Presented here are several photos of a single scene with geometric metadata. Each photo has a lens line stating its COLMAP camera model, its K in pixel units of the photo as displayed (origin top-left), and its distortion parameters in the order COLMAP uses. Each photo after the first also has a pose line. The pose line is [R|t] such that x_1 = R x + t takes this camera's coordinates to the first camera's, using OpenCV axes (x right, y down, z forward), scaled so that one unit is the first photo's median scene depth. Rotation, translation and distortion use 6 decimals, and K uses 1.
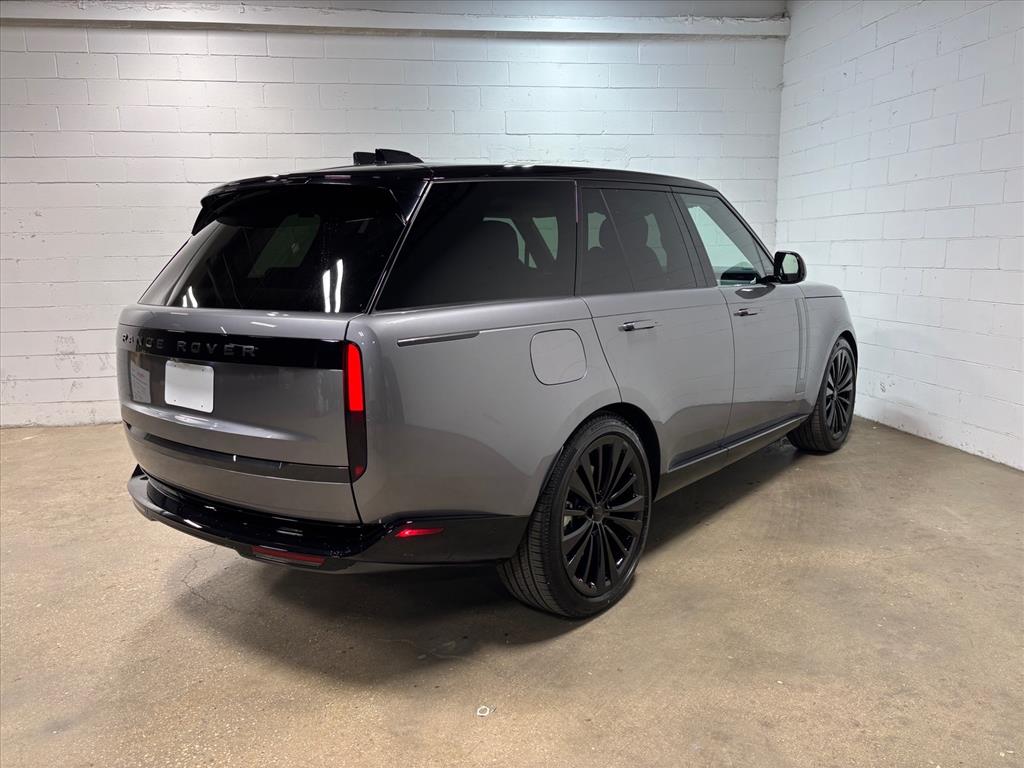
lens RADIAL K [[781.9, 0, 517.8], [0, 781.9, 388.2], [0, 0, 1]] dist [0.057934, -0.068911]
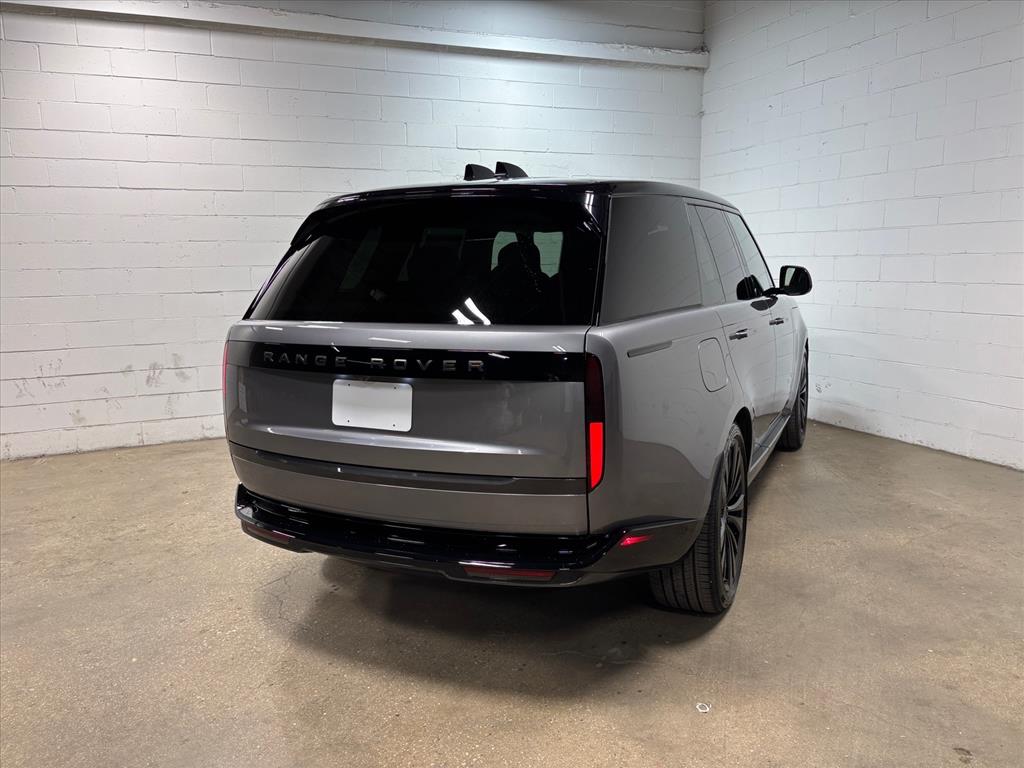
lens RADIAL K [[781.9, 0, 517.8], [0, 781.9, 388.2], [0, 0, 1]] dist [0.057934, -0.068911]
pose [[0.972742, -0.032035, 0.229667, -0.346678], [0.035966, 0.999269, -0.012948, -0.003447], [-0.229085, 0.020856, 0.973183, 0.026808]]
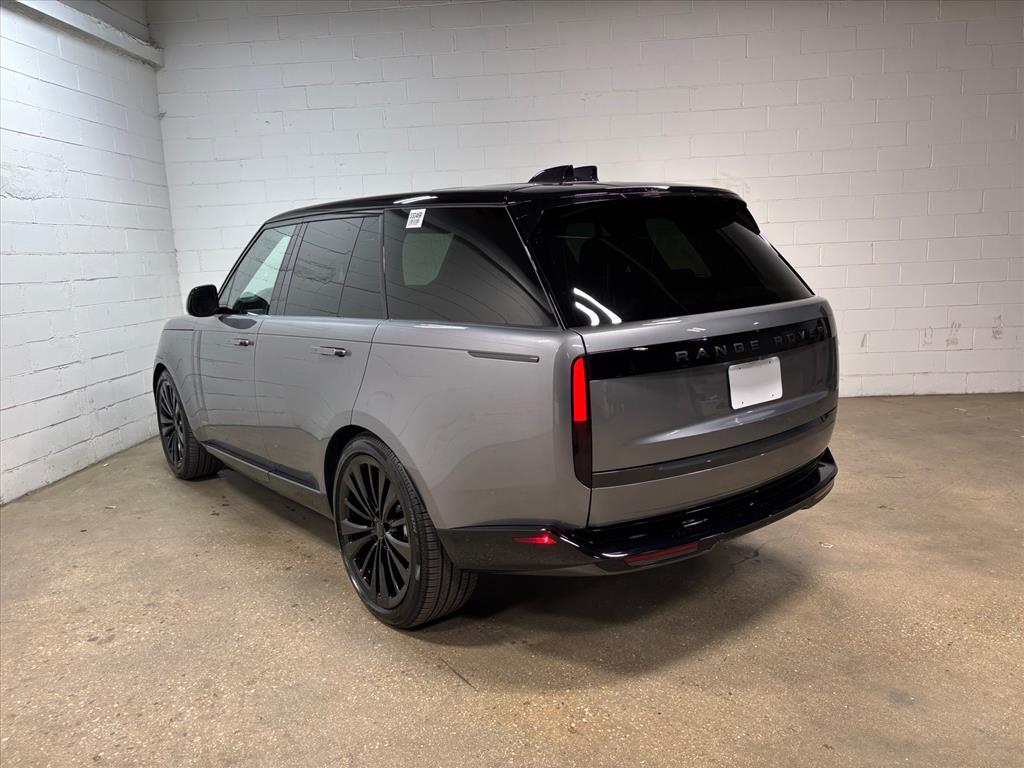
lens RADIAL K [[766.1, 0, 525.7], [0, 766.1, 377.8], [0, 0, 1]] dist [0.033648, -0.033508]
pose [[0.222042, -0.146842, 0.963916, -1.096751], [0.208998, 0.972785, 0.100050, -0.130412], [-0.952375, 0.179241, 0.246688, 0.779138]]
